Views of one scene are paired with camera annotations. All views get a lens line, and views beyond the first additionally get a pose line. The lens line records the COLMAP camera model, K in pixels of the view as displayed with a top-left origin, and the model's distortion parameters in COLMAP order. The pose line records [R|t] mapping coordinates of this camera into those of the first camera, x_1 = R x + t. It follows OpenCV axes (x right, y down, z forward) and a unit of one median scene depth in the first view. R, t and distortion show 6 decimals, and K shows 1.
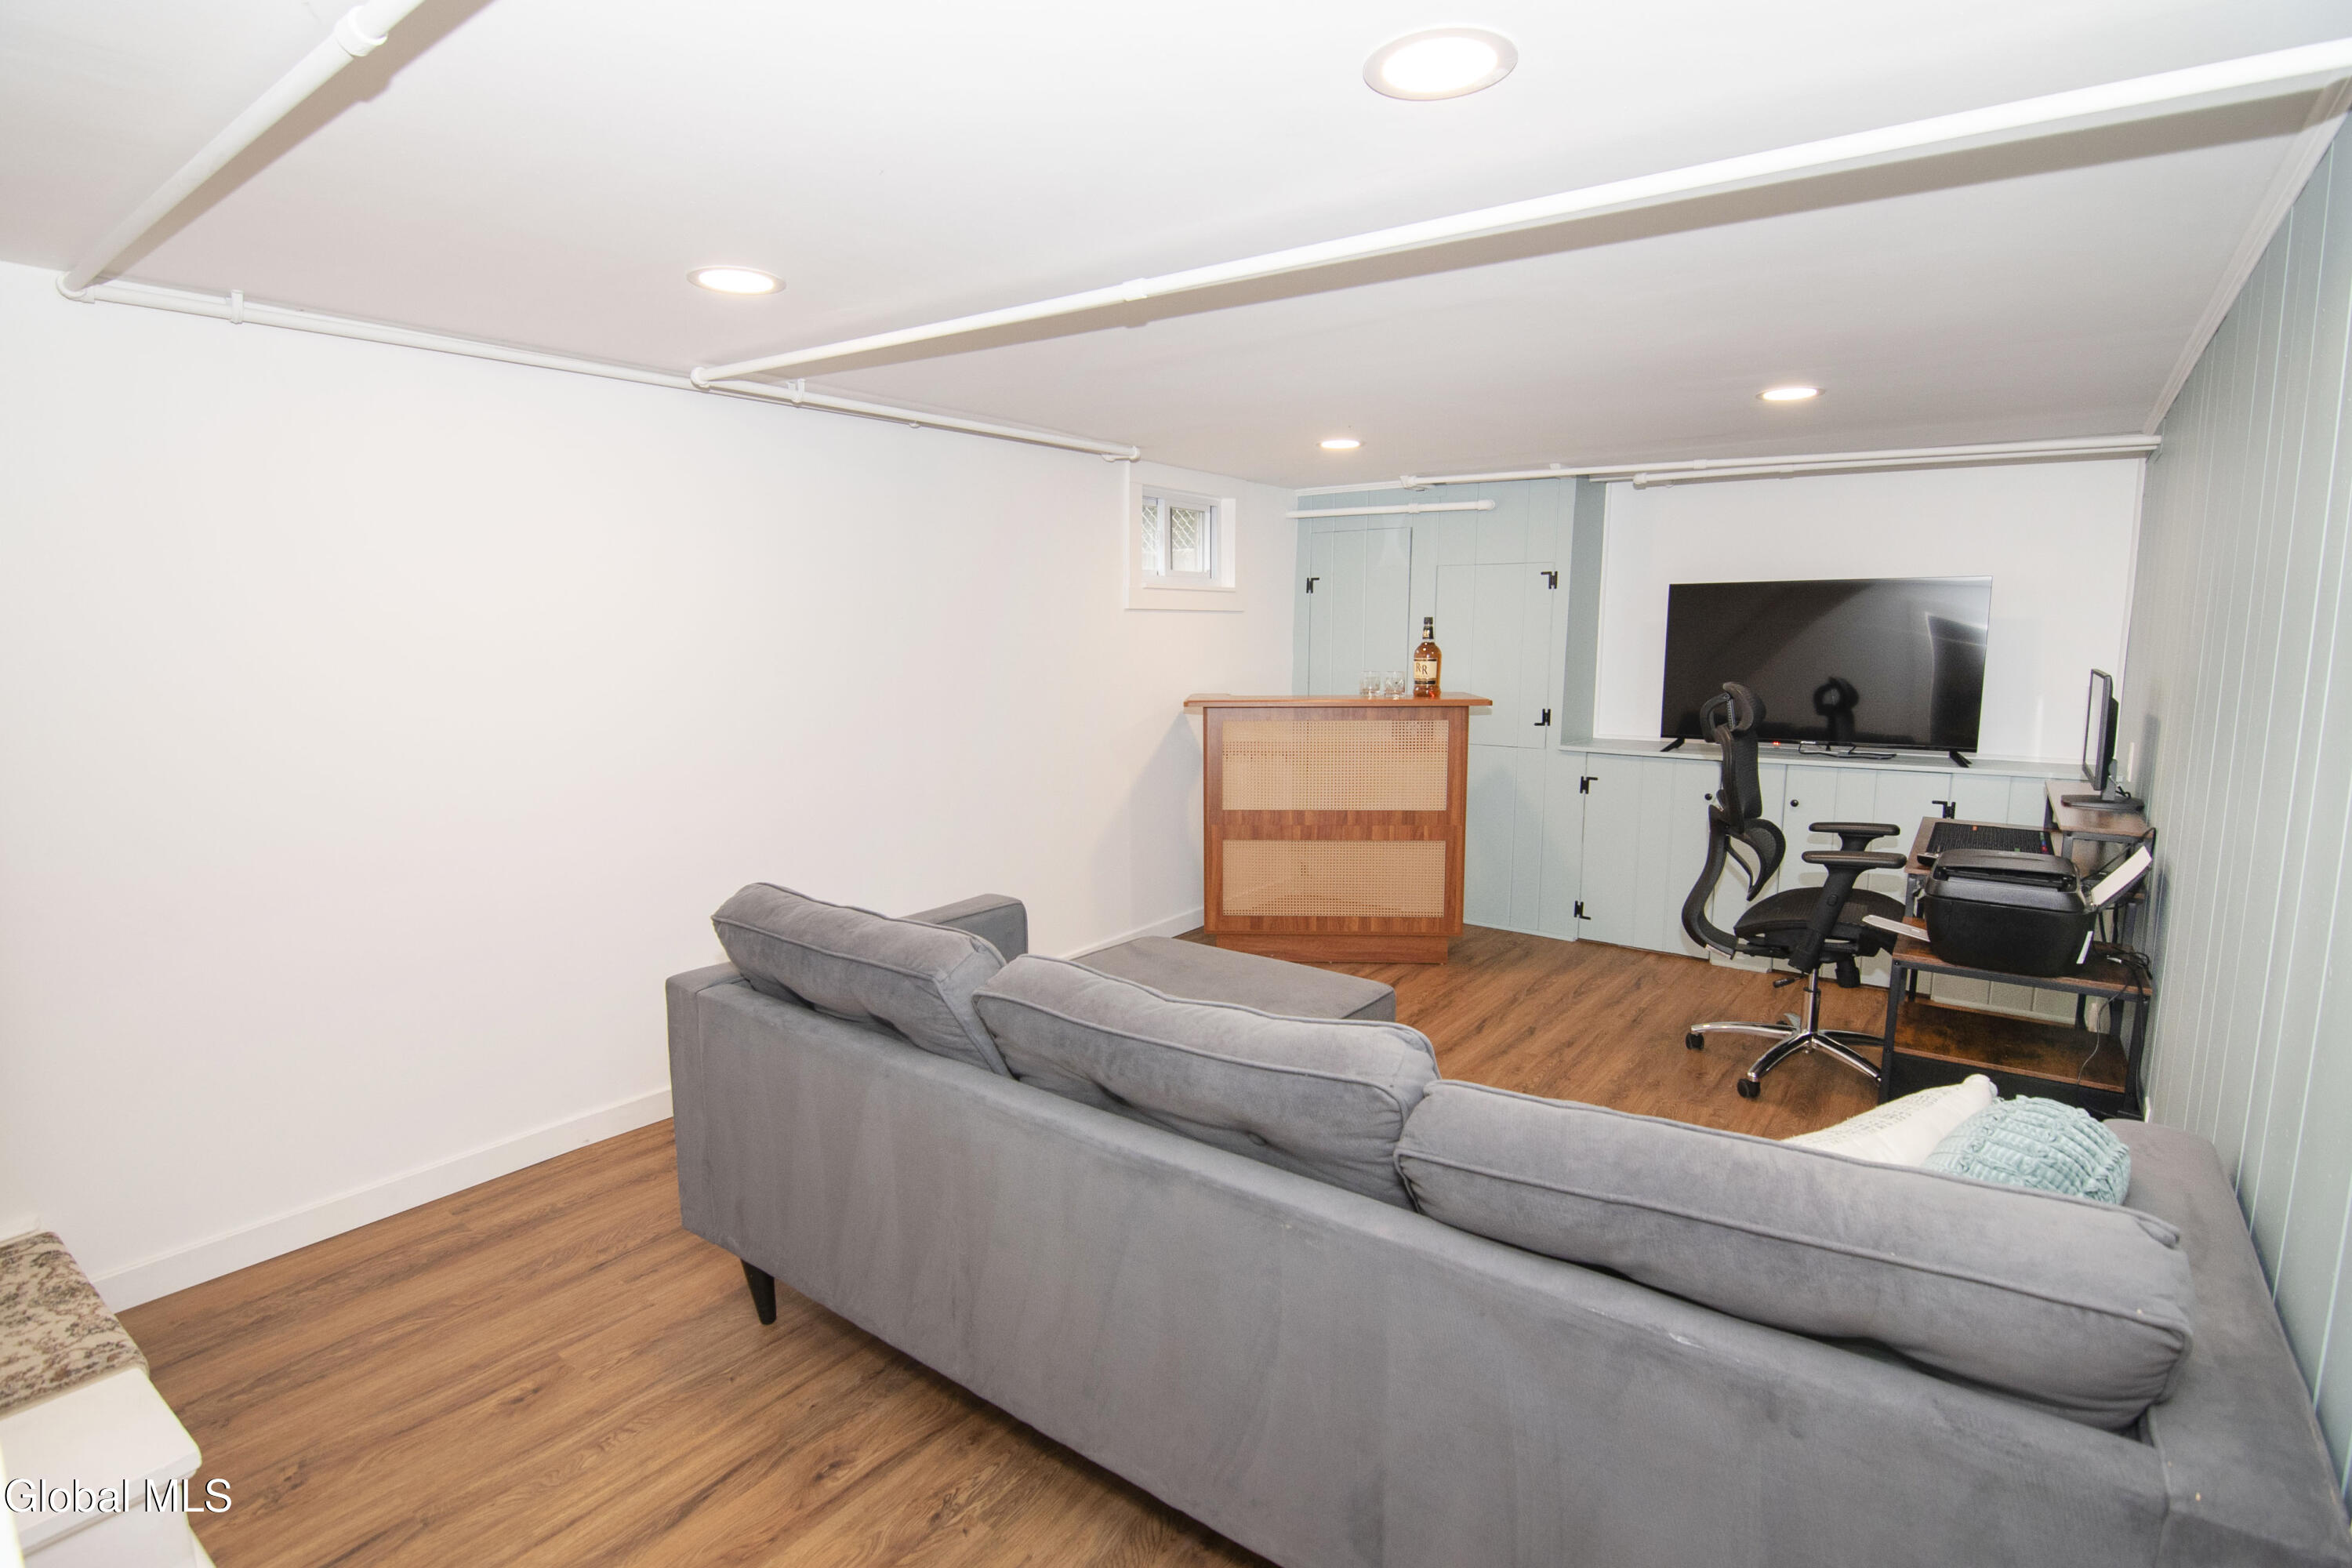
lens RADIAL K [[1144.5, 0, 1176.0], [0, 1144.5, 784.0], [0, 0, 1]] dist [-0.016692, -0.000880]
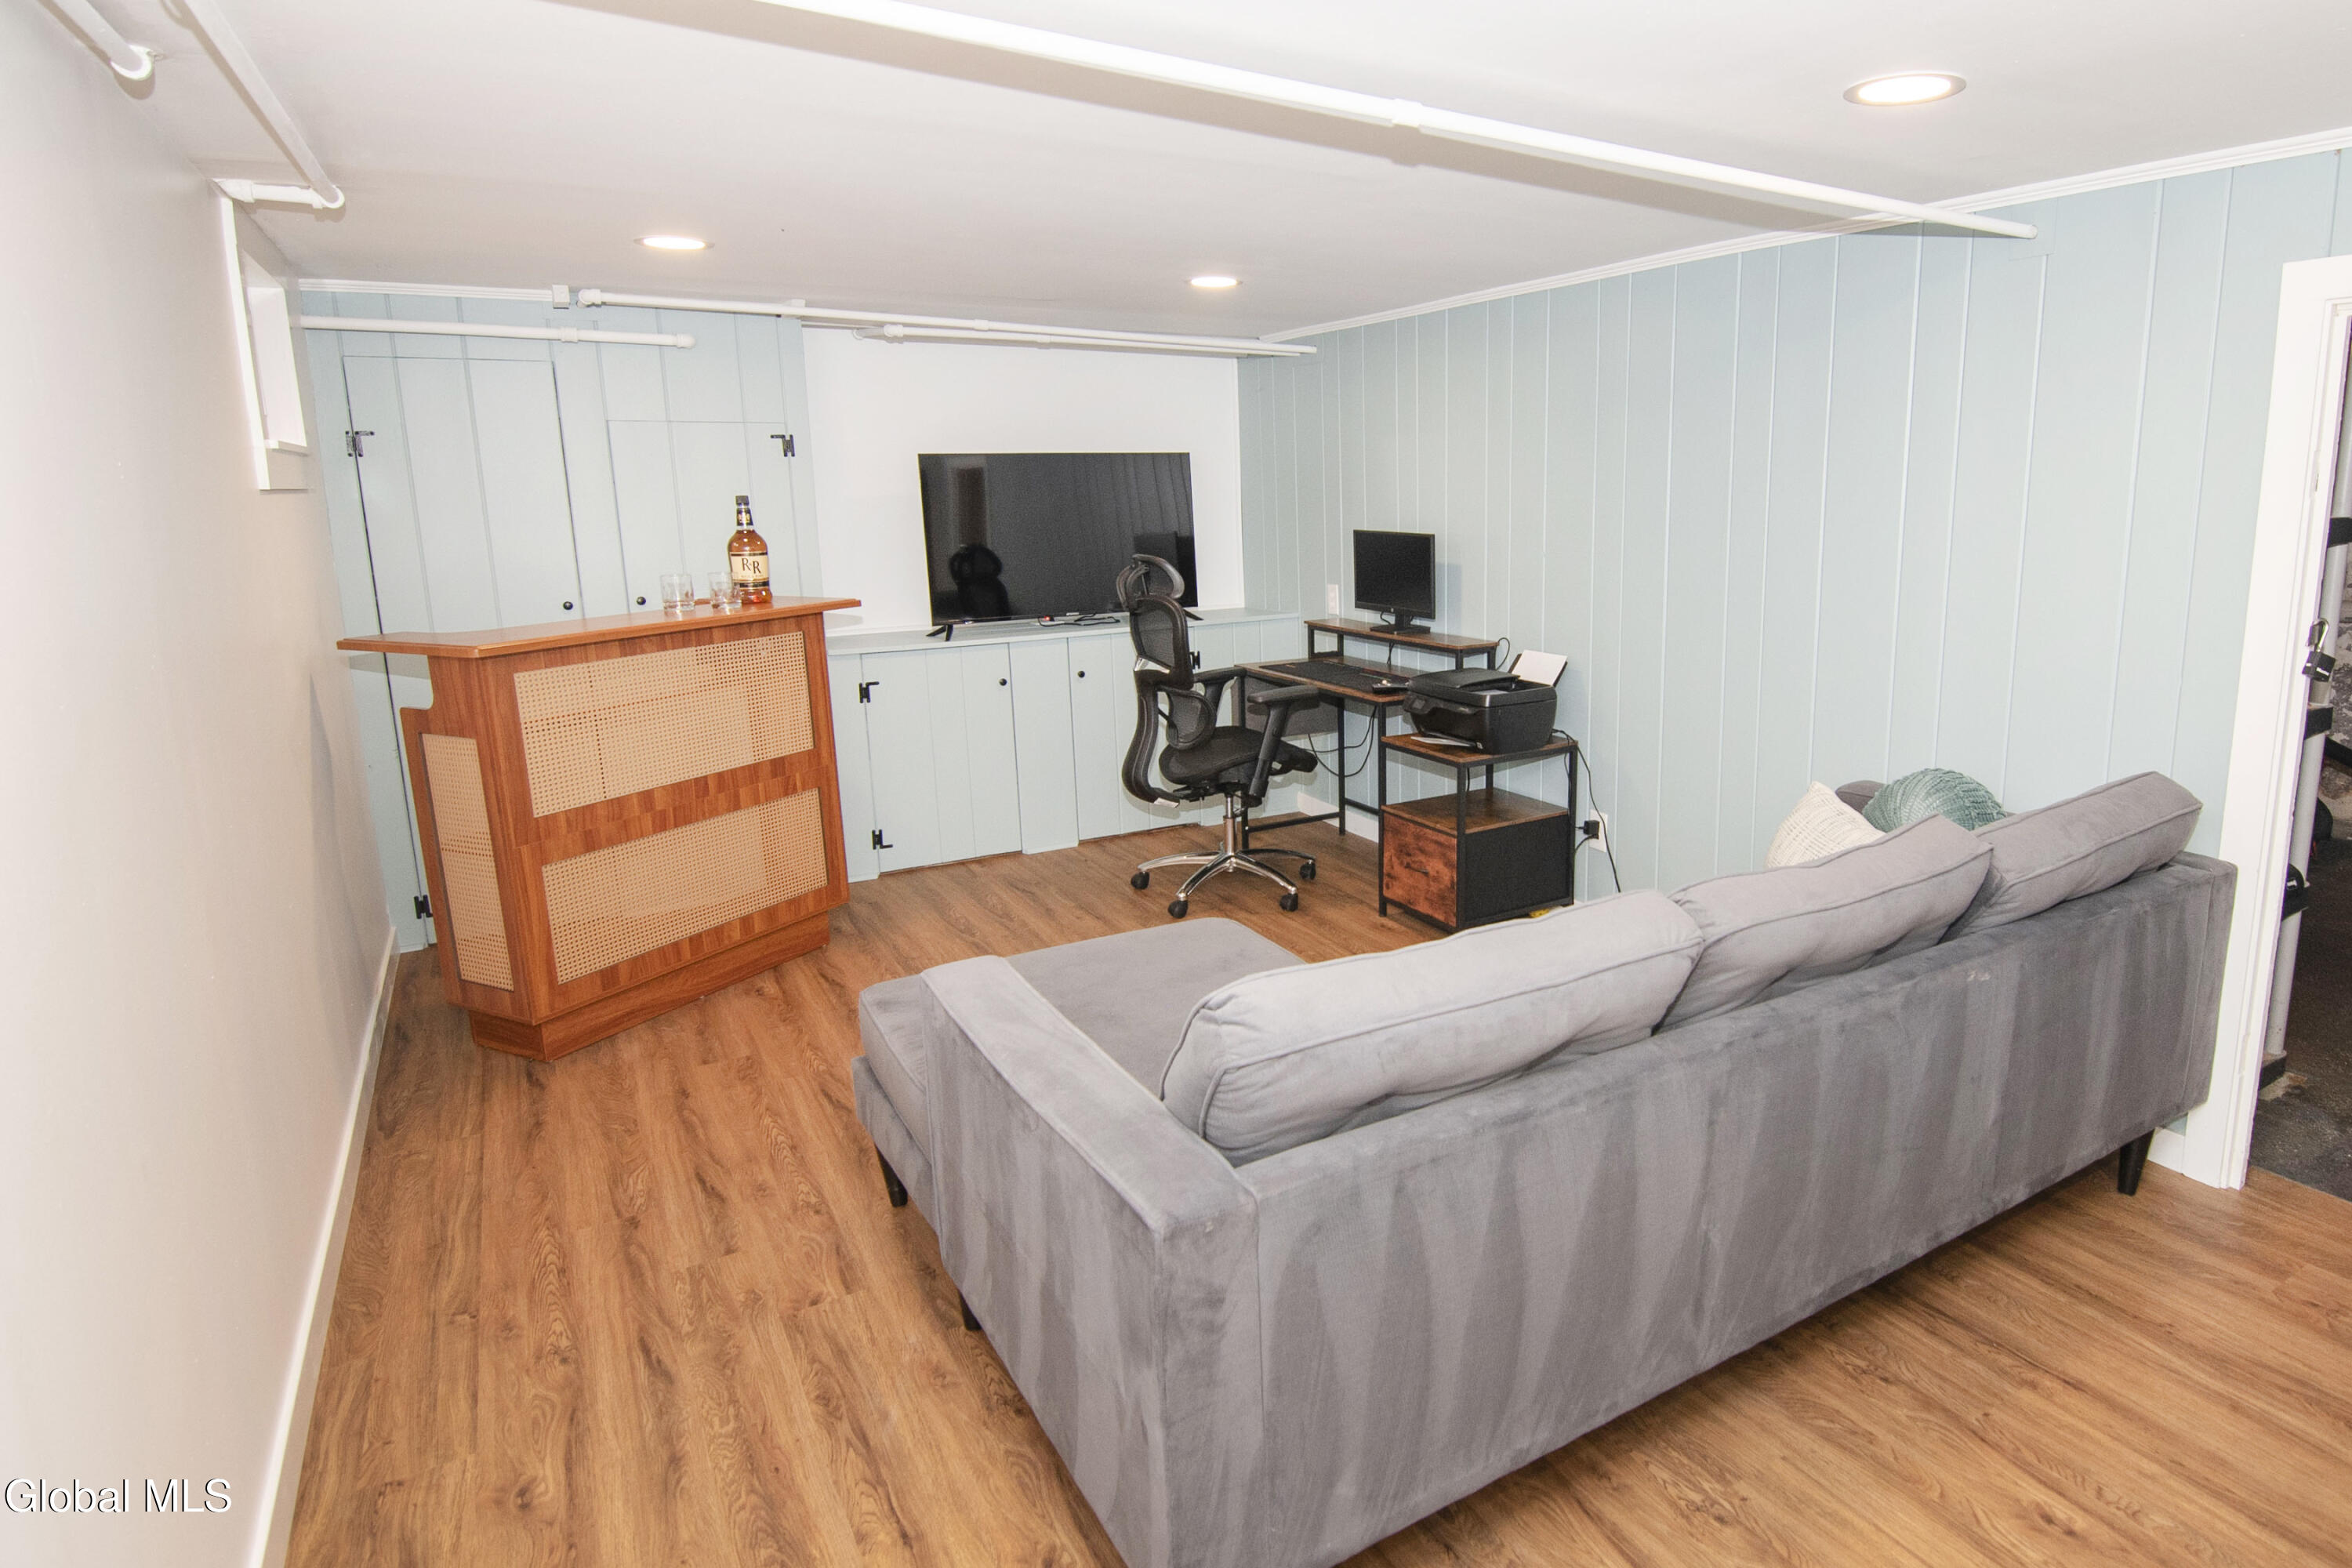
lens RADIAL K [[1475.9, 0, 1177.2], [0, 1475.9, 740.4], [0, 0, 1]] dist [-0.002911, -0.001082]
pose [[0.330940, -0.170584, 0.928105, -0.594658], [0.137303, 0.981763, 0.131488, -0.077746], [-0.933609, 0.083917, 0.348327, 0.420984]]
